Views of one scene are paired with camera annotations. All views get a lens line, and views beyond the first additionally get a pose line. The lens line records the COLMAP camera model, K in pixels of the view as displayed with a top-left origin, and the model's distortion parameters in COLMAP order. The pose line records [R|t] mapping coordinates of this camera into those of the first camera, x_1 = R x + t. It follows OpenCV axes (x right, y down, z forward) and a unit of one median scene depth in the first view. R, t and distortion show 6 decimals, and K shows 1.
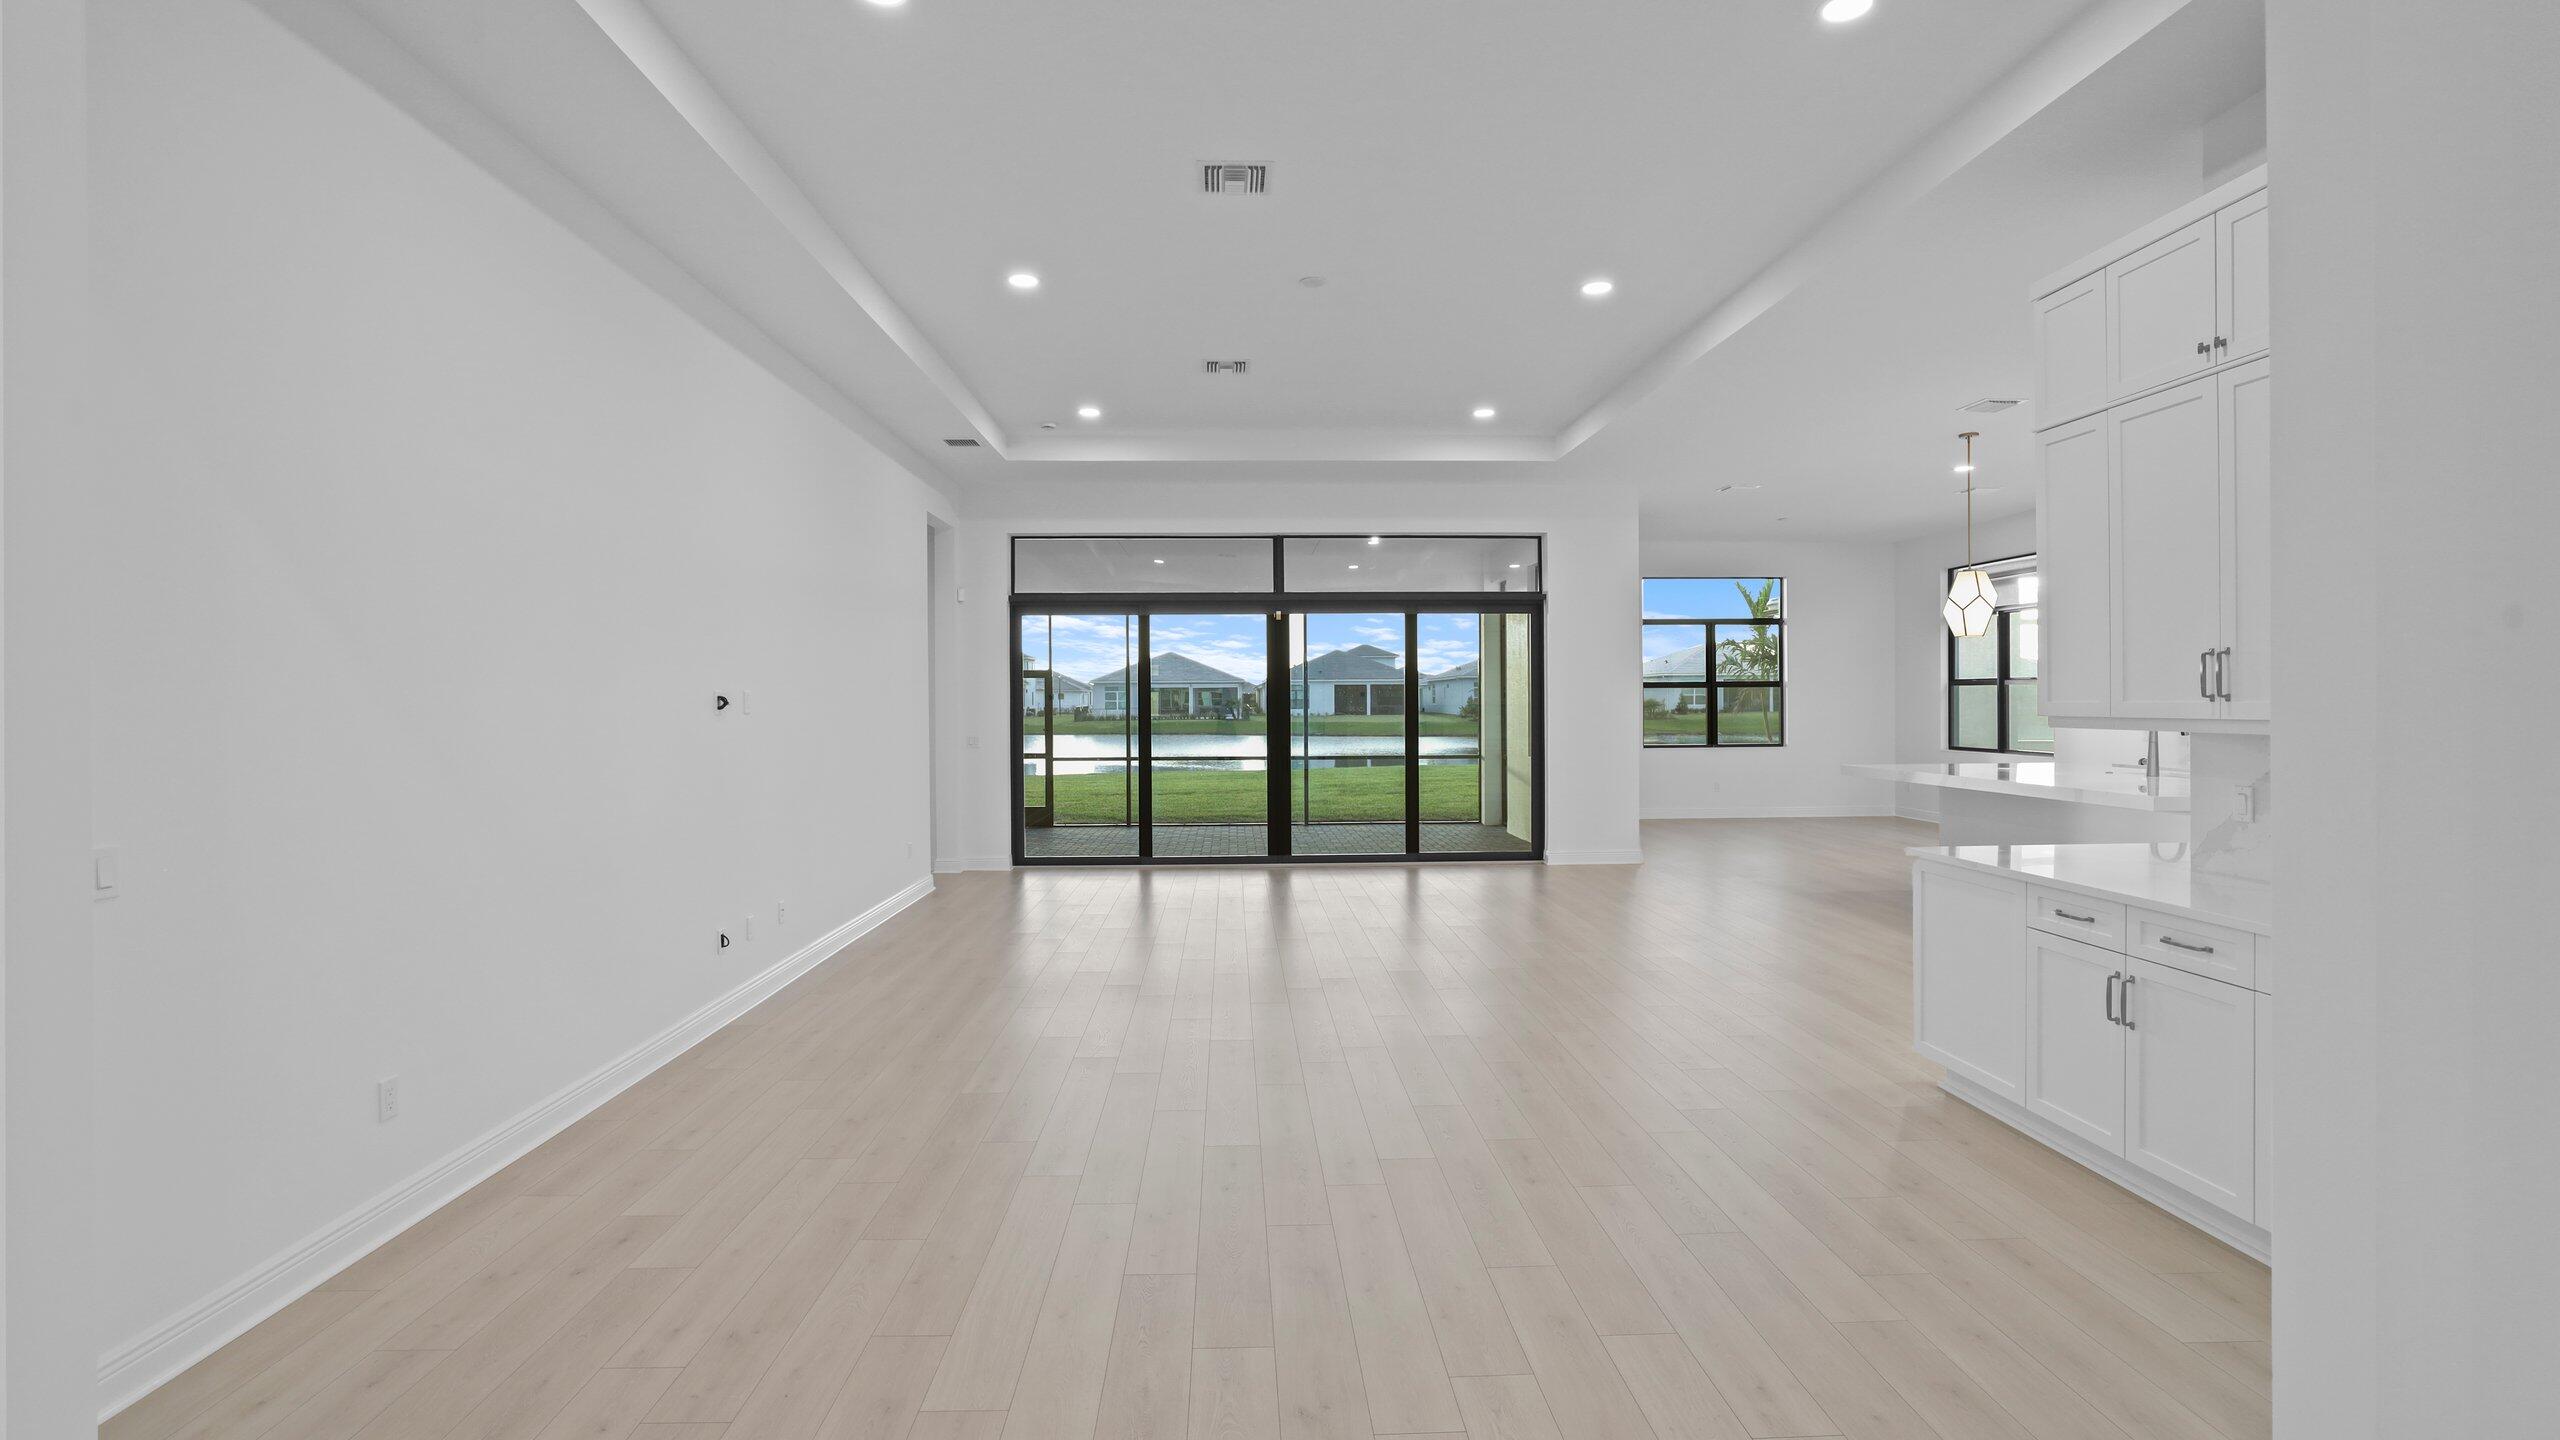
lens RADIAL K [[1147.6, 0, 1274.7], [0, 1147.6, 709.3], [0, 0, 1]] dist [-0.055197, 0.038060]
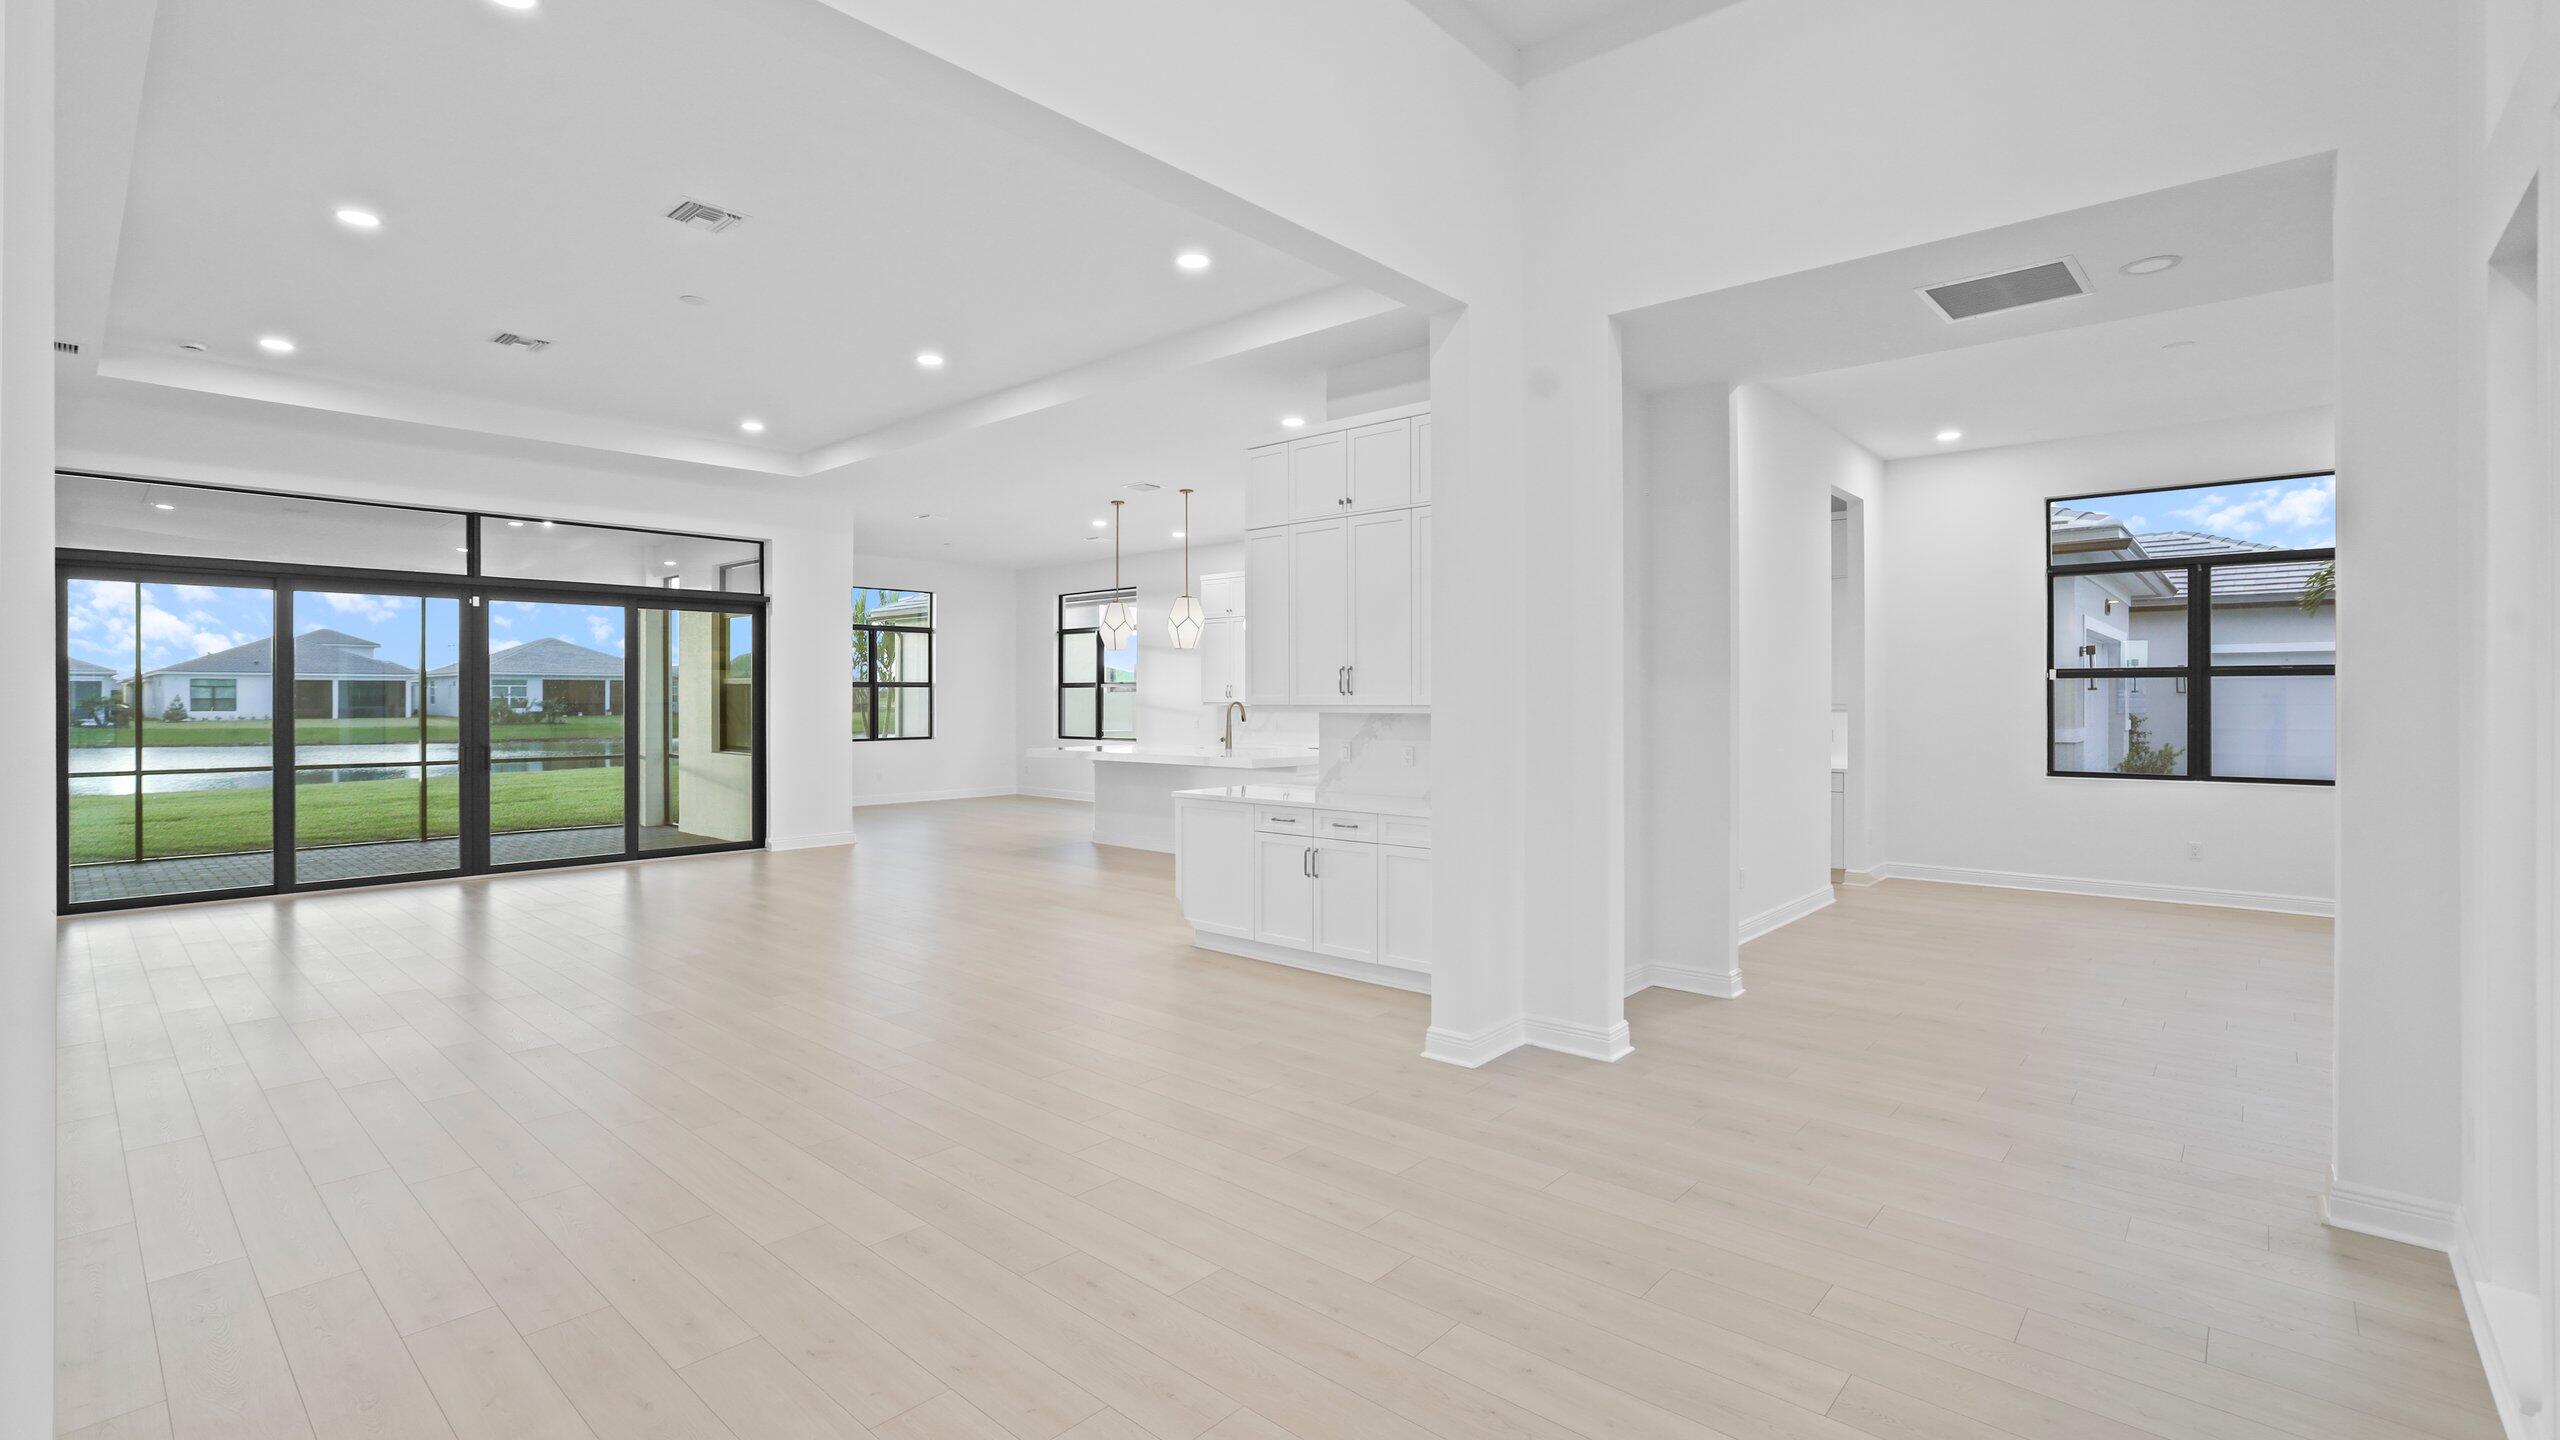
lens RADIAL K [[1147.6, 0, 1274.7], [0, 1147.6, 709.3], [0, 0, 1]] dist [-0.055197, 0.038060]
pose [[0.691234, -0.001618, 0.722630, -0.202434], [0.002850, 0.999996, -0.000486, 0.005733], [-0.722626, 0.002395, 0.691235, -0.071102]]
